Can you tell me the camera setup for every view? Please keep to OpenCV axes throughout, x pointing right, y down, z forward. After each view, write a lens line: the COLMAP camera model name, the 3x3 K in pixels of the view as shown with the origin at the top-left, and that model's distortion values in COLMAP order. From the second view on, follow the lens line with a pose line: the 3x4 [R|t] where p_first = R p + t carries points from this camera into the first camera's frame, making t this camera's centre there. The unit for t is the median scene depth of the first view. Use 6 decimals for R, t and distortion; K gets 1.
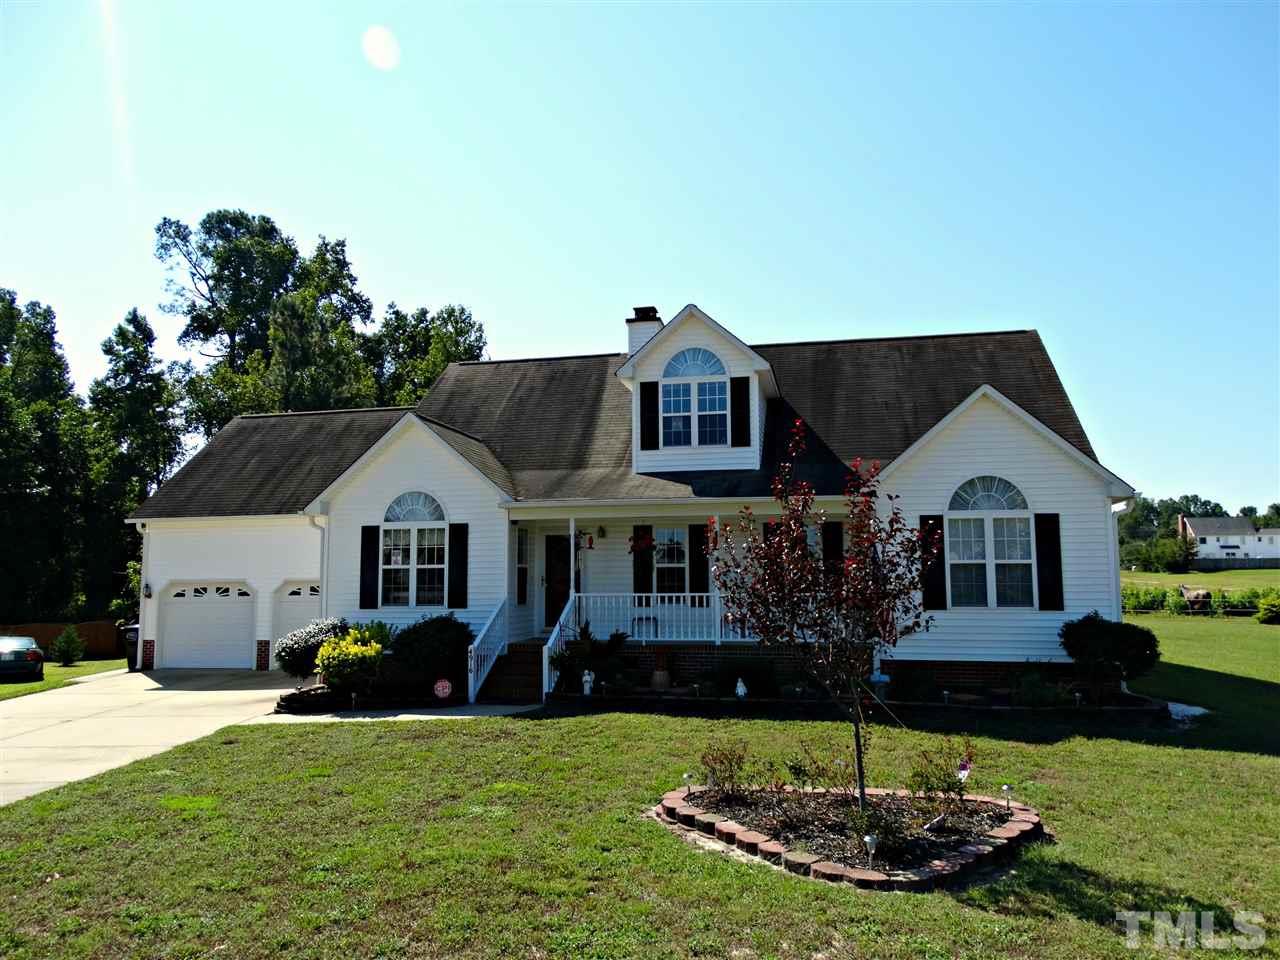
lens RADIAL K [[916.5, 0, 643.0], [0, 916.5, 483.9], [0, 0, 1]] dist [0.018650, -0.000955]
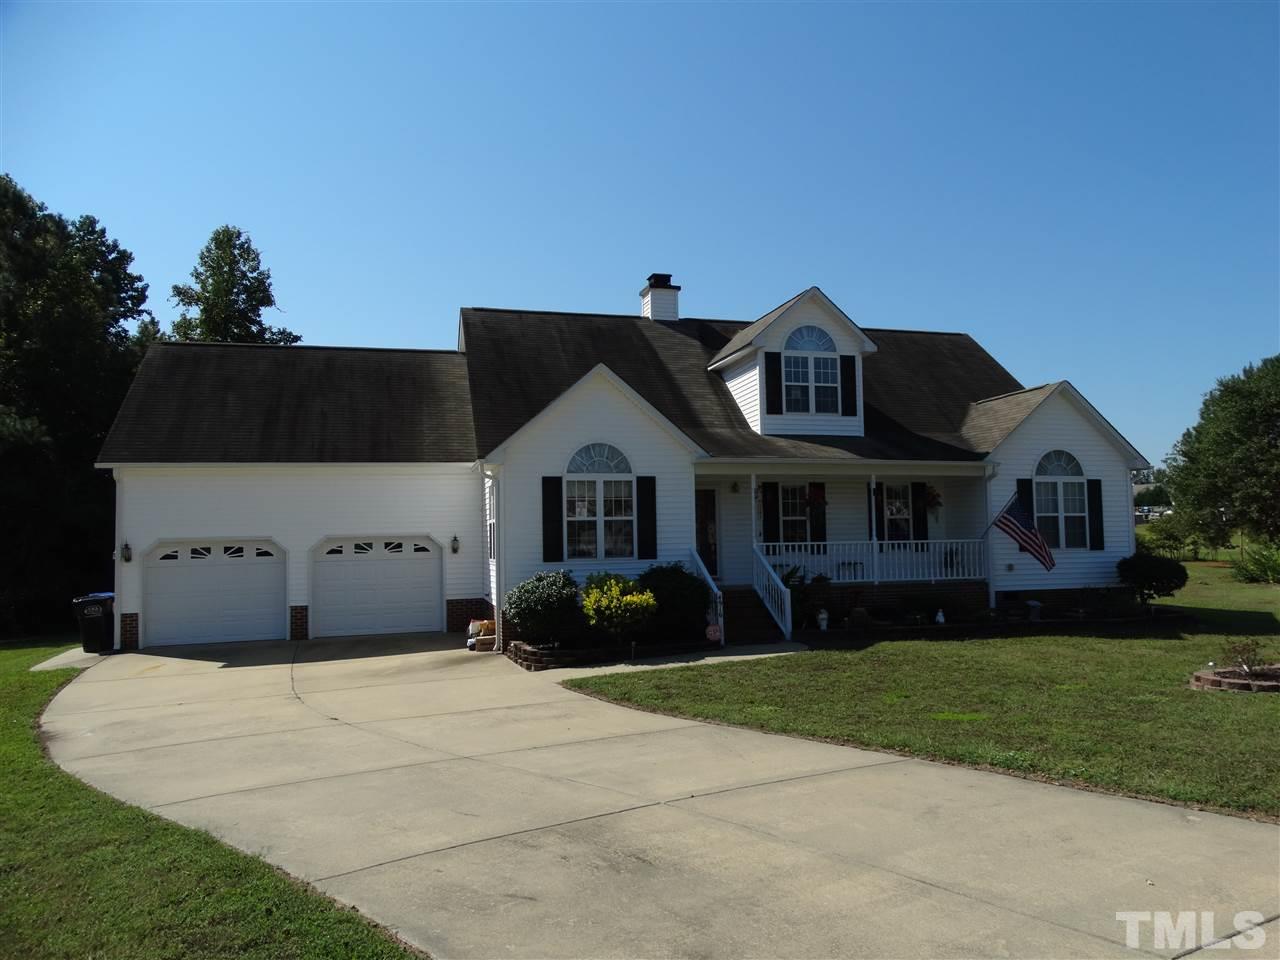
lens RADIAL K [[897.9, 0, 640.0], [0, 897.9, 480.0], [0, 0, 1]] dist [0.100969, -0.001314]
pose [[0.858208, 0.021717, 0.512842, -0.704366], [-0.041848, 0.998739, 0.027736, 0.019599], [-0.511593, -0.045265, 0.858035, 0.148088]]
